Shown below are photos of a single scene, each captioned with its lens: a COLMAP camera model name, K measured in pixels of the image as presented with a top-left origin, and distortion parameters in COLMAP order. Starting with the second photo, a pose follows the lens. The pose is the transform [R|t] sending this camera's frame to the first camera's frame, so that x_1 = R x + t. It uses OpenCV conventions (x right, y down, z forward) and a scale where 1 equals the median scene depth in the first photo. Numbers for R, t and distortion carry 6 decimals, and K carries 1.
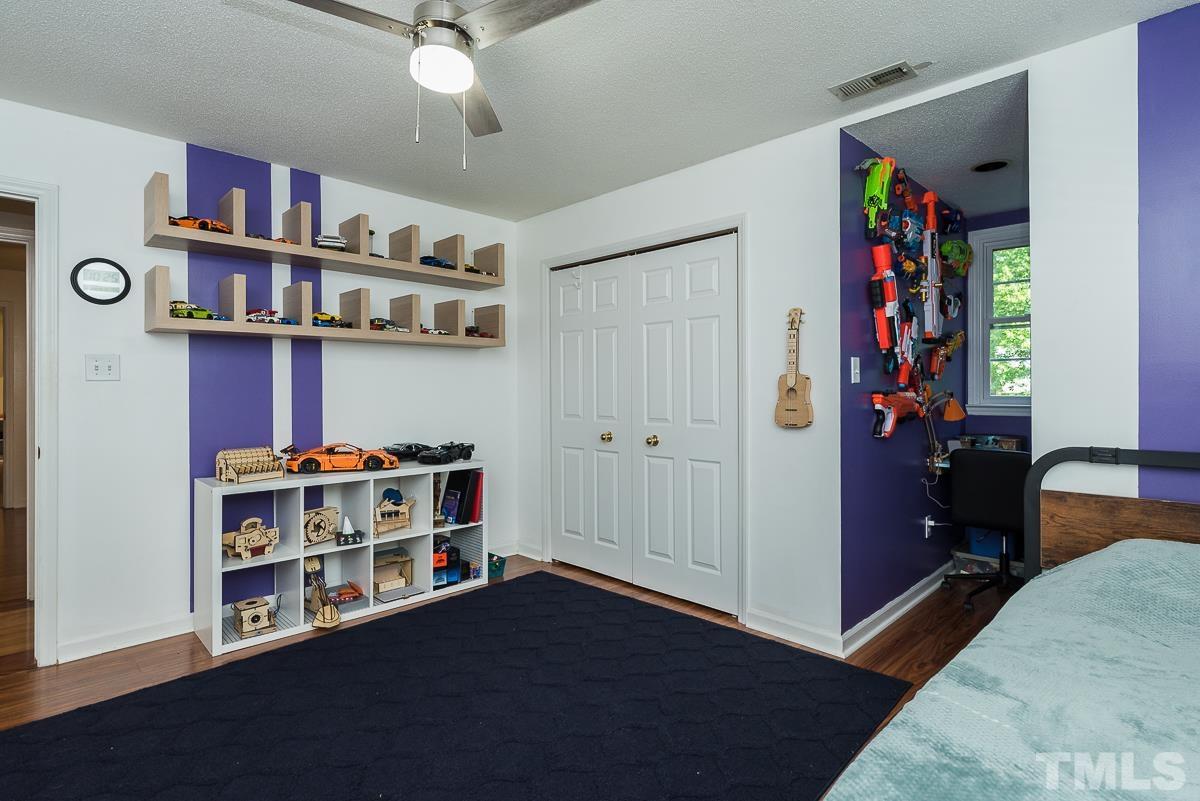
lens RADIAL K [[603.8, 0, 598.6], [0, 603.8, 387.1], [0, 0, 1]] dist [0.000021, 0.000003]
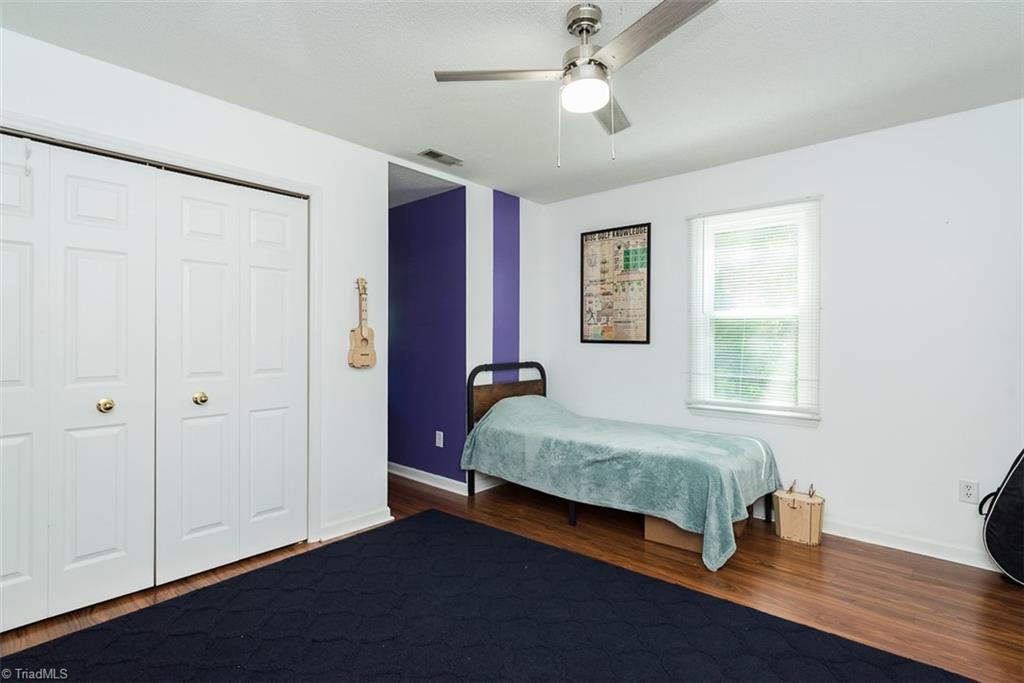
lens RADIAL K [[505.8, 0, 503.6], [0, 505.8, 347.0], [0, 0, 1]] dist [-0.000883, -0.000055]
pose [[-0.063874, -0.011924, 0.997887, -0.787100], [-0.000809, 0.999929, 0.011896, 0.007336], [-0.997958, -0.000047, -0.063879, 0.740461]]
